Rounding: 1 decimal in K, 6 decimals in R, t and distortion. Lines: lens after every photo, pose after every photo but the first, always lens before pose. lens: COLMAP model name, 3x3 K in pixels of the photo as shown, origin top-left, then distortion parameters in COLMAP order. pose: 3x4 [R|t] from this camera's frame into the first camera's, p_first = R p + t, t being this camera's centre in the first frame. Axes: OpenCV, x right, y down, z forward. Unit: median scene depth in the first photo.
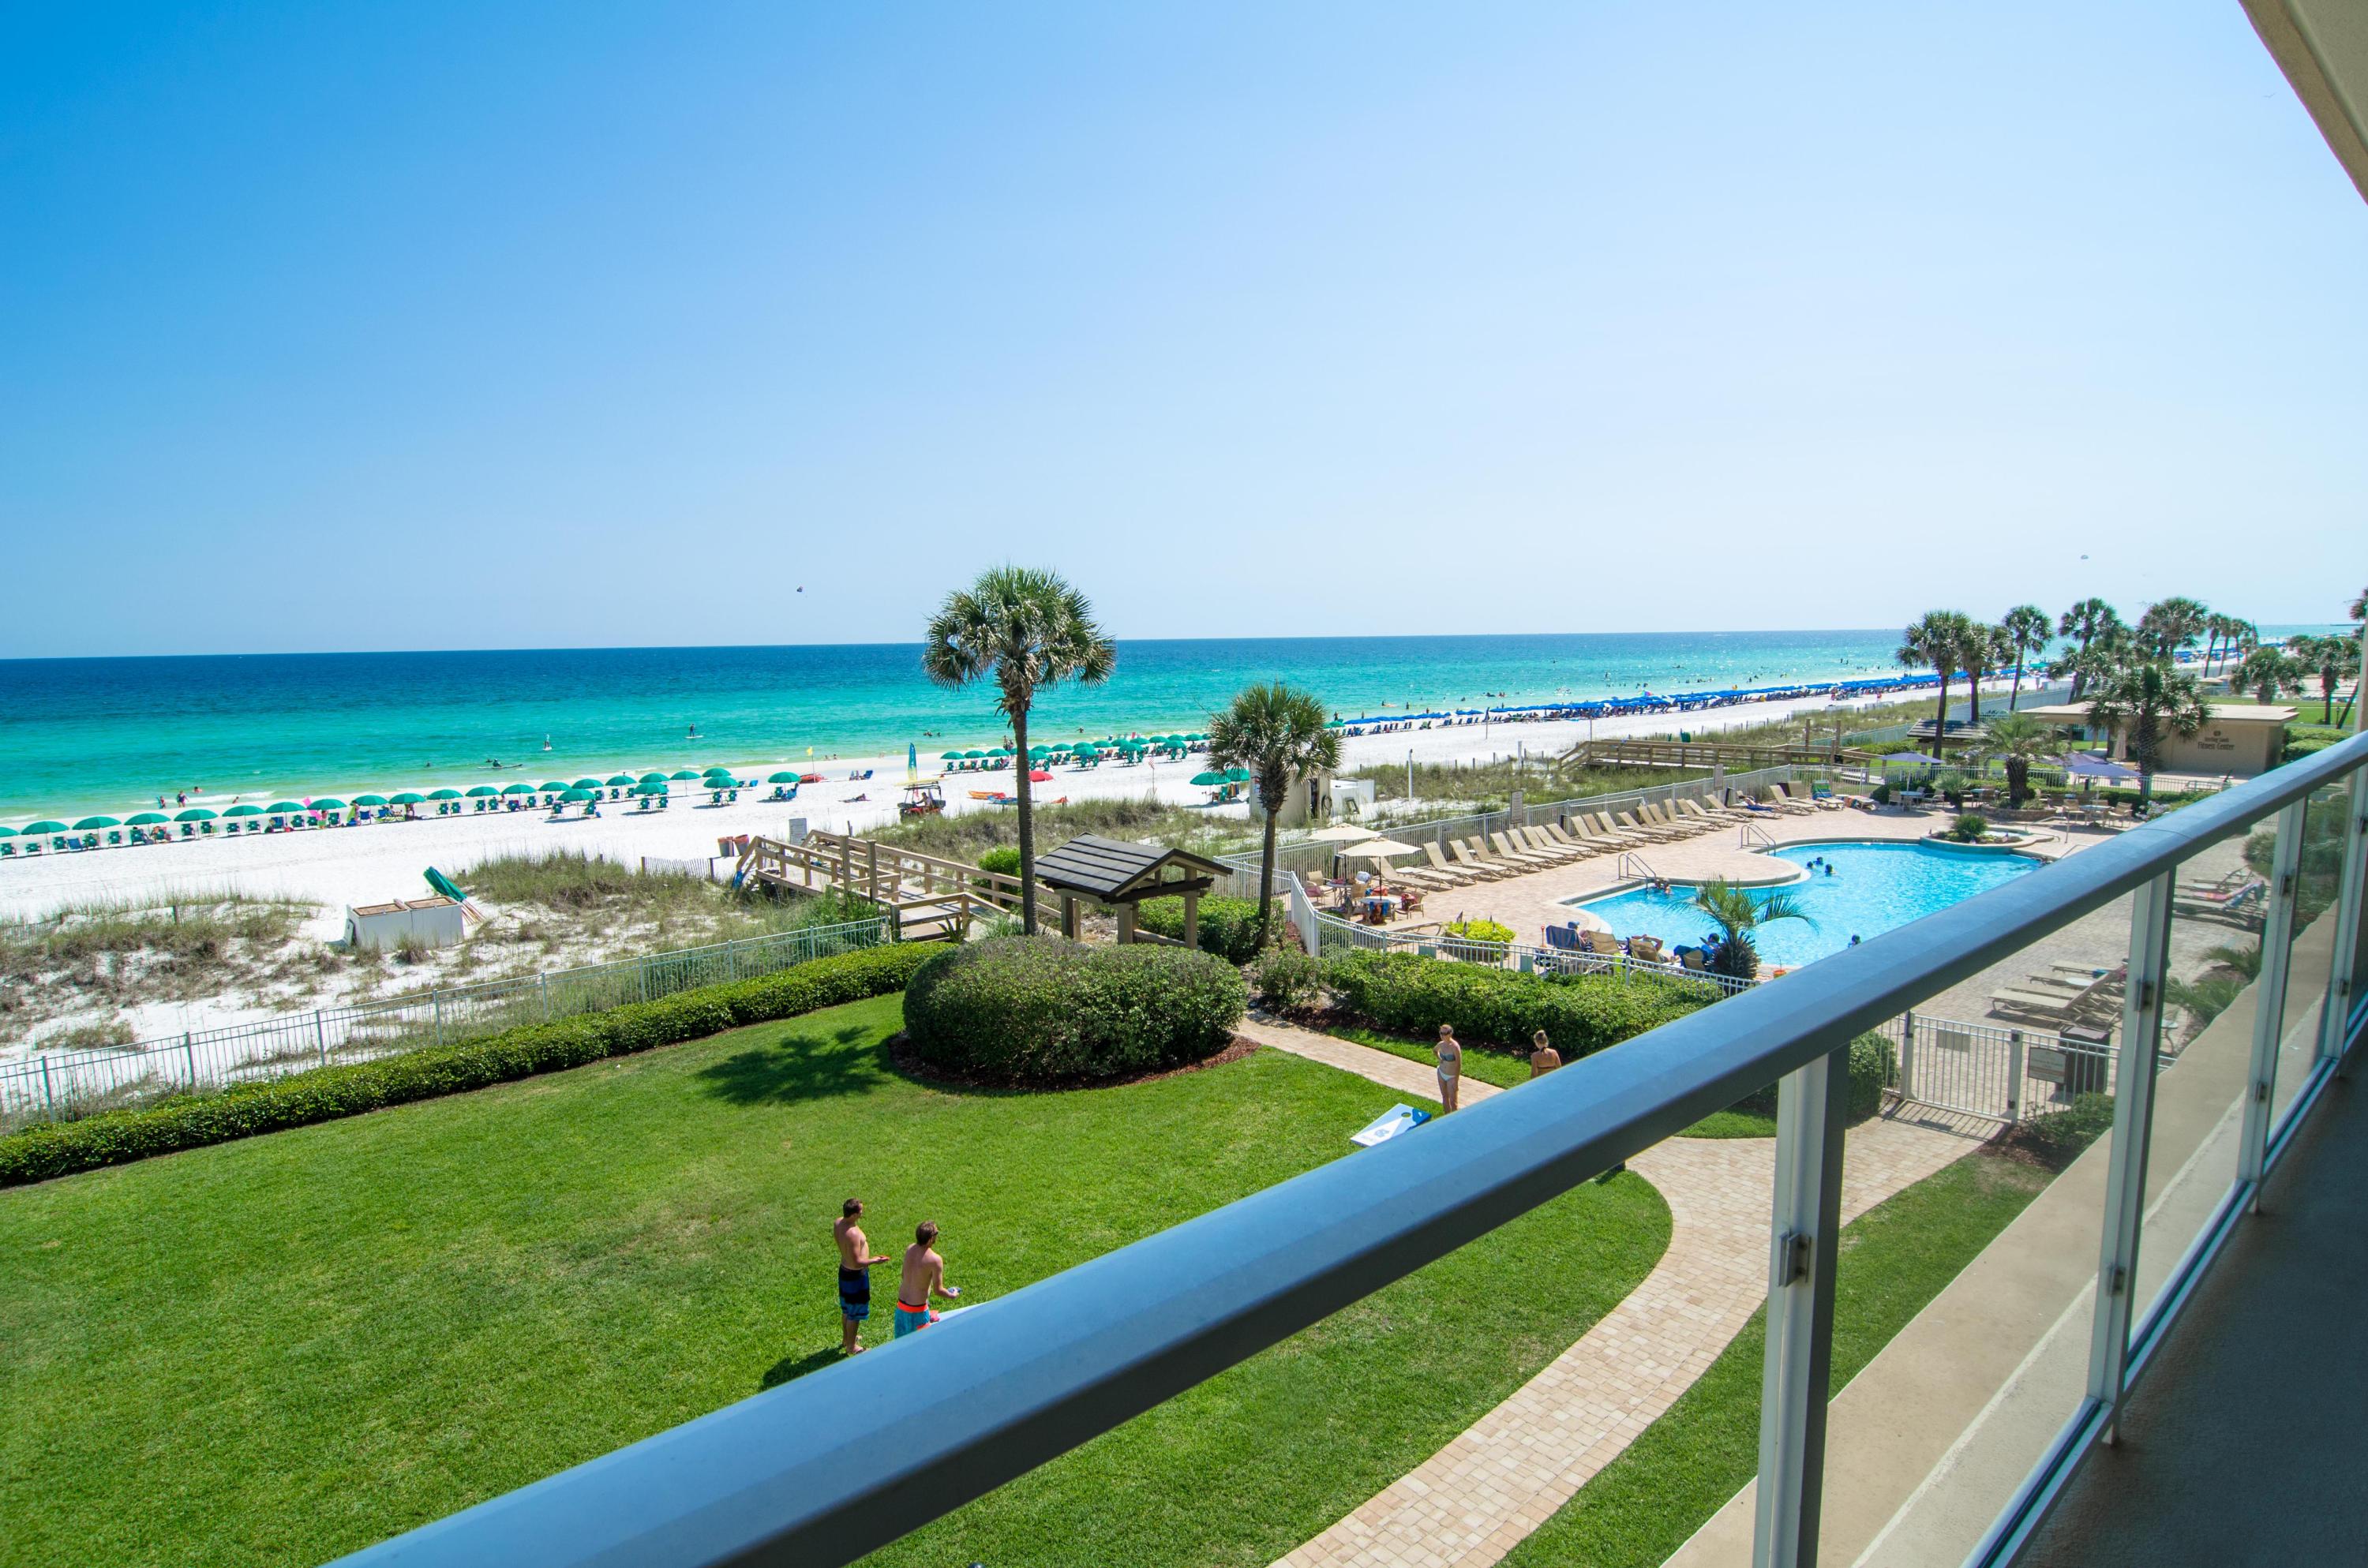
lens RADIAL K [[1266.9, 0, 1194.7], [0, 1266.9, 796.9], [0, 0, 1]] dist [-0.005202, -0.010739]
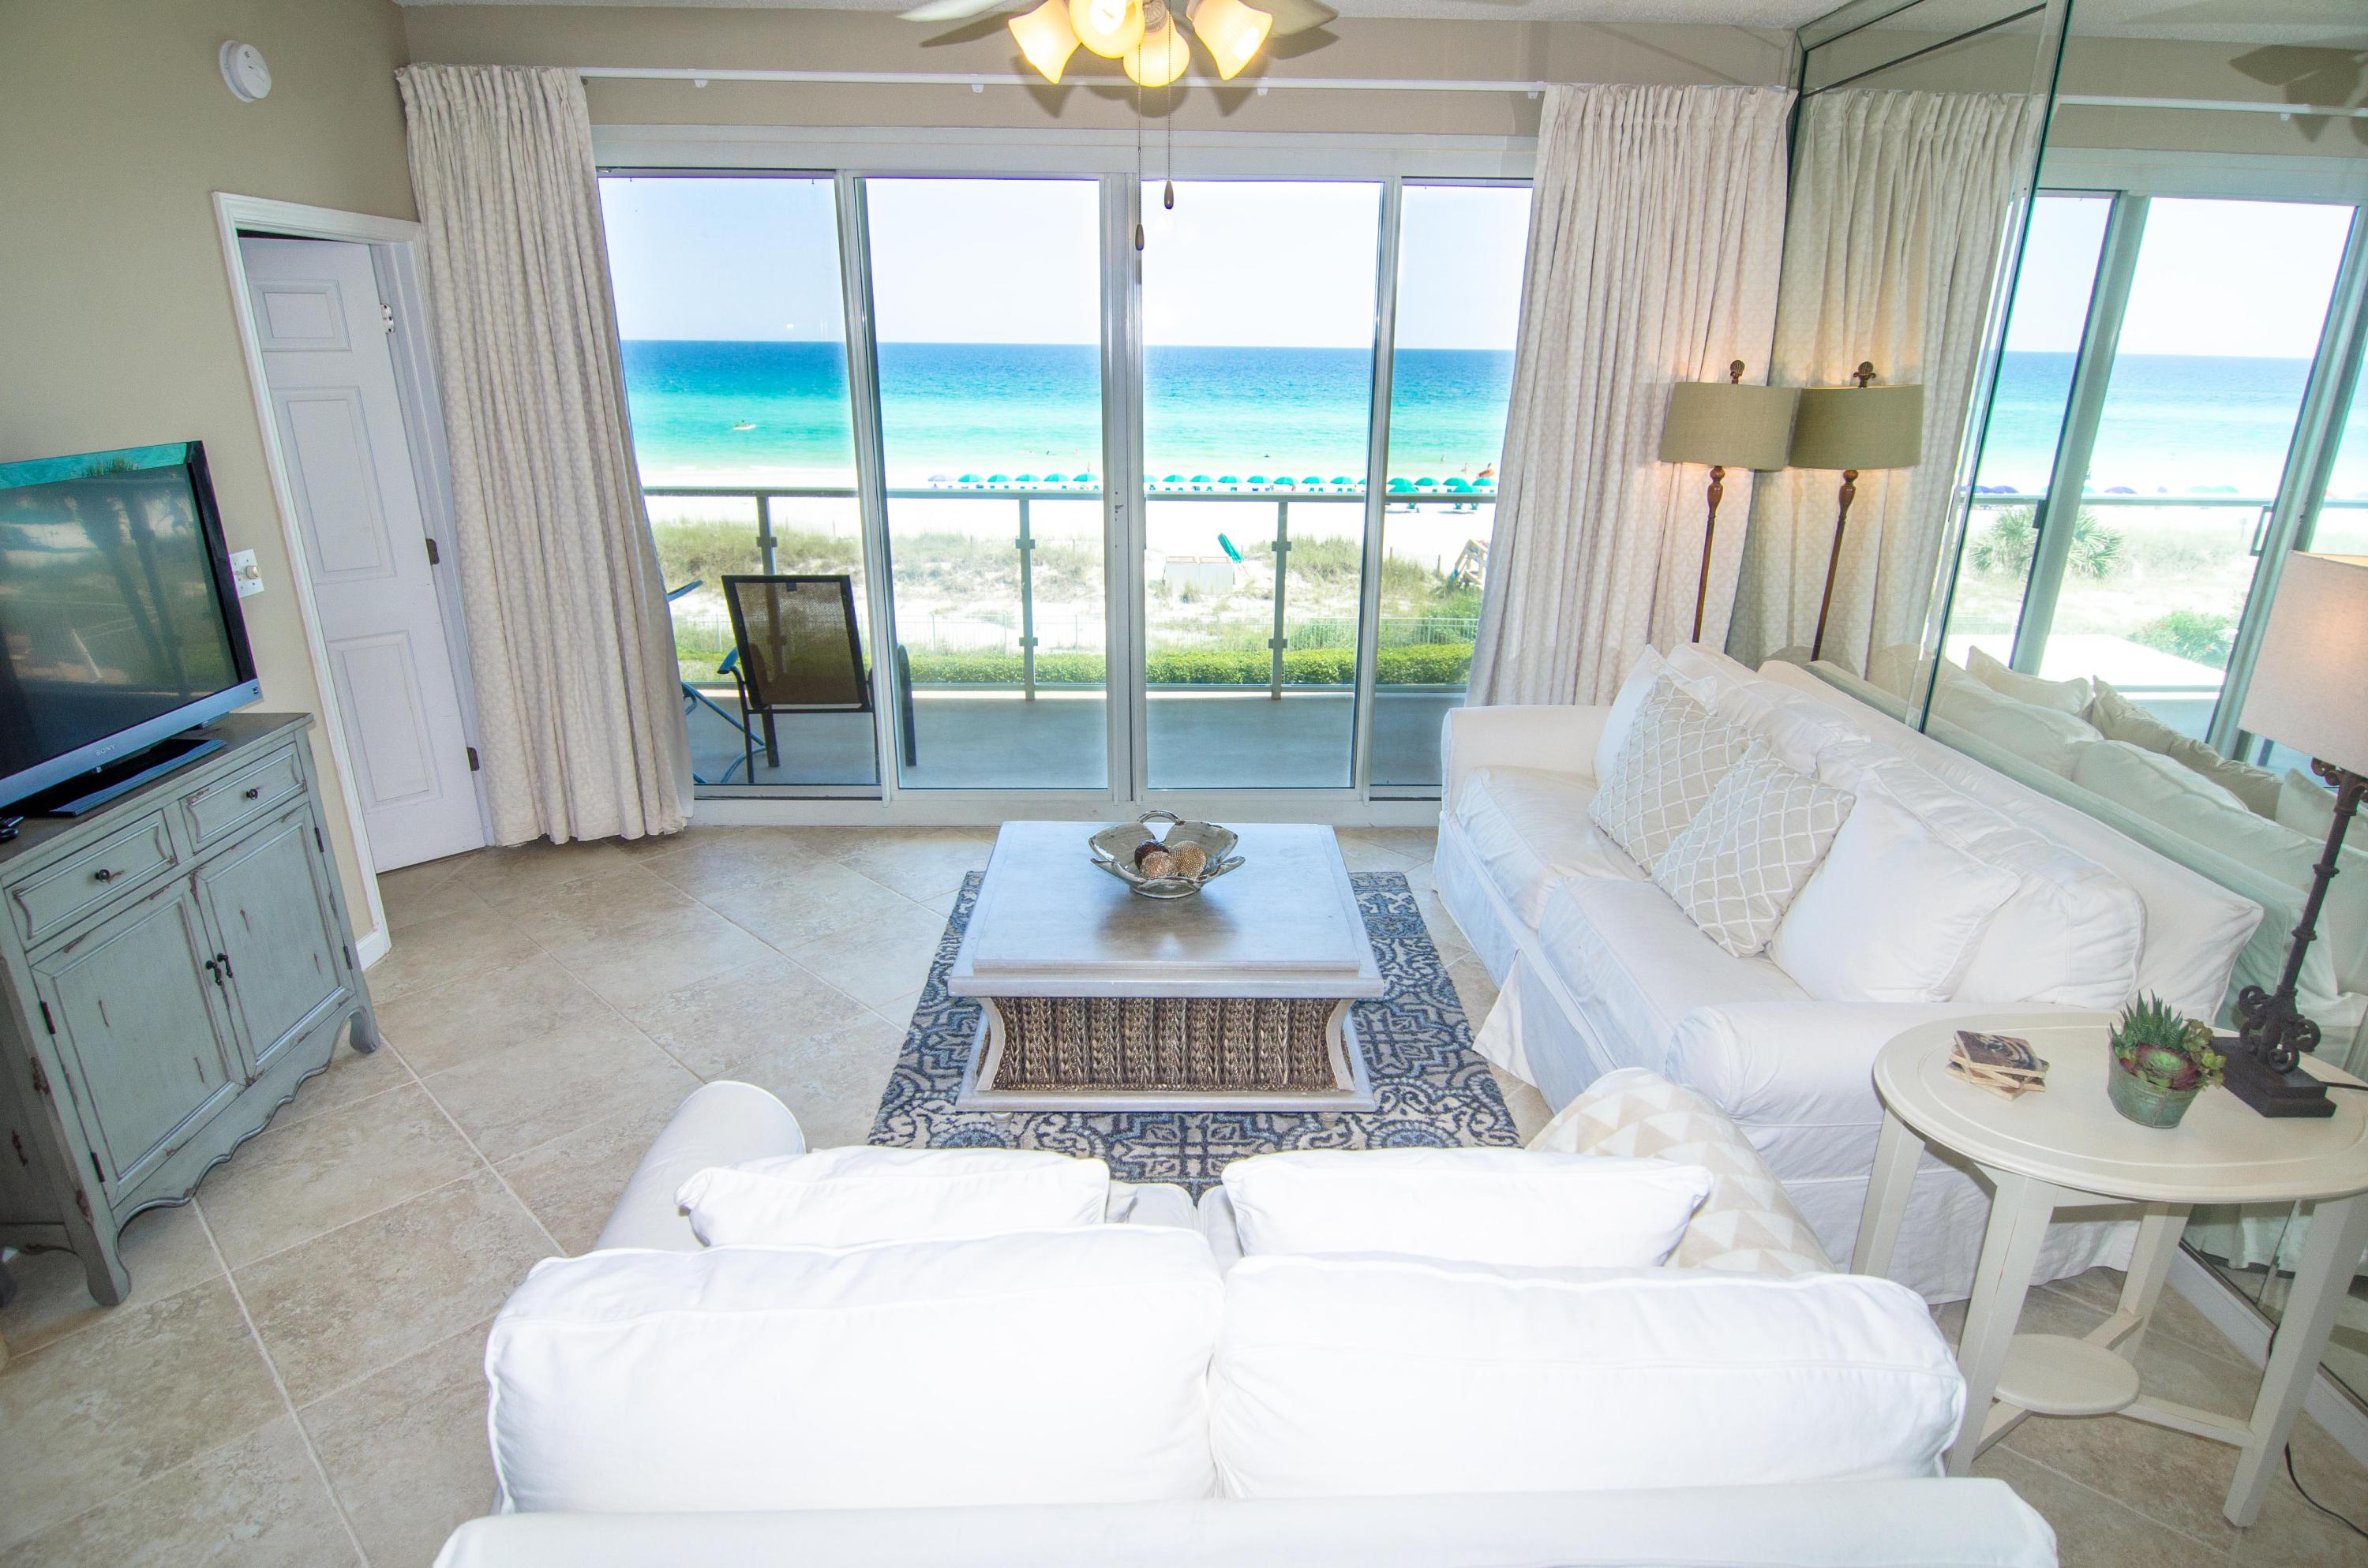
lens RADIAL K [[1266.9, 0, 1195.0], [0, 1266.9, 789.9], [0, 0, 1]] dist [-0.005202, -0.010739]
pose [[0.770597, 0.233990, -0.592815, 0.229266], [-0.102714, 0.963601, 0.246826, -0.008472], [0.628992, -0.129313, 0.766582, -0.049131]]
